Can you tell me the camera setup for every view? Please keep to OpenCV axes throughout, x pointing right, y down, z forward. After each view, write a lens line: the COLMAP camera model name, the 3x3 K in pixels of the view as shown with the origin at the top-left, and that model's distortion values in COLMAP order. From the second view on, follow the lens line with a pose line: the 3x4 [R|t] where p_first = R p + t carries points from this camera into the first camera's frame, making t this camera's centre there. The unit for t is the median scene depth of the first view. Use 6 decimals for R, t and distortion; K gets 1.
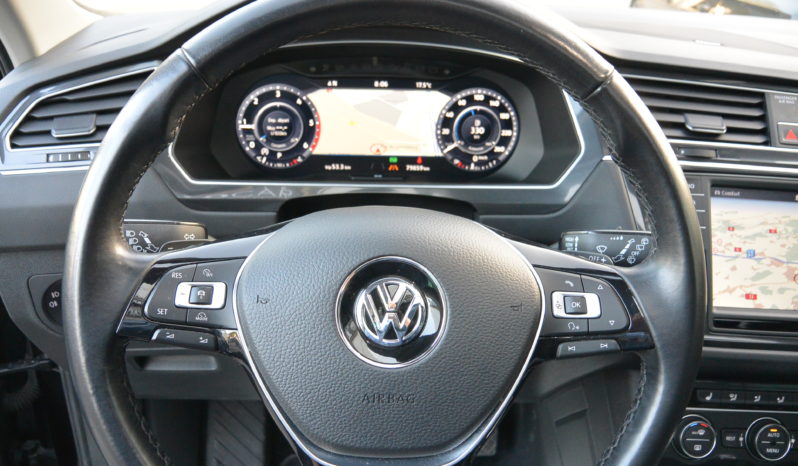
lens RADIAL K [[673.4, 0, 395.9], [0, 673.4, 233.8], [0, 0, 1]] dist [-0.123048, 0.056358]
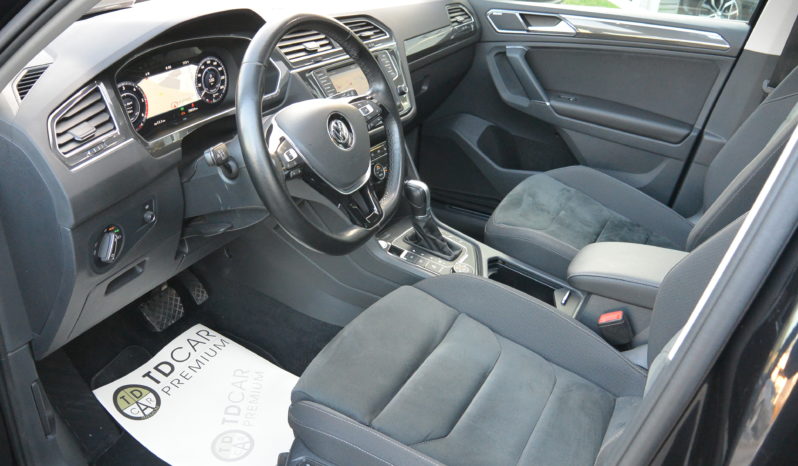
lens RADIAL K [[673.4, 0, 395.9], [0, 673.4, 233.8], [0, 0, 1]] dist [-0.123048, 0.056358]
pose [[0.526459, -0.416383, 0.741260, -1.132583], [0.346325, 0.901278, 0.260302, -0.074315], [-0.776466, 0.119678, 0.618690, -0.456434]]
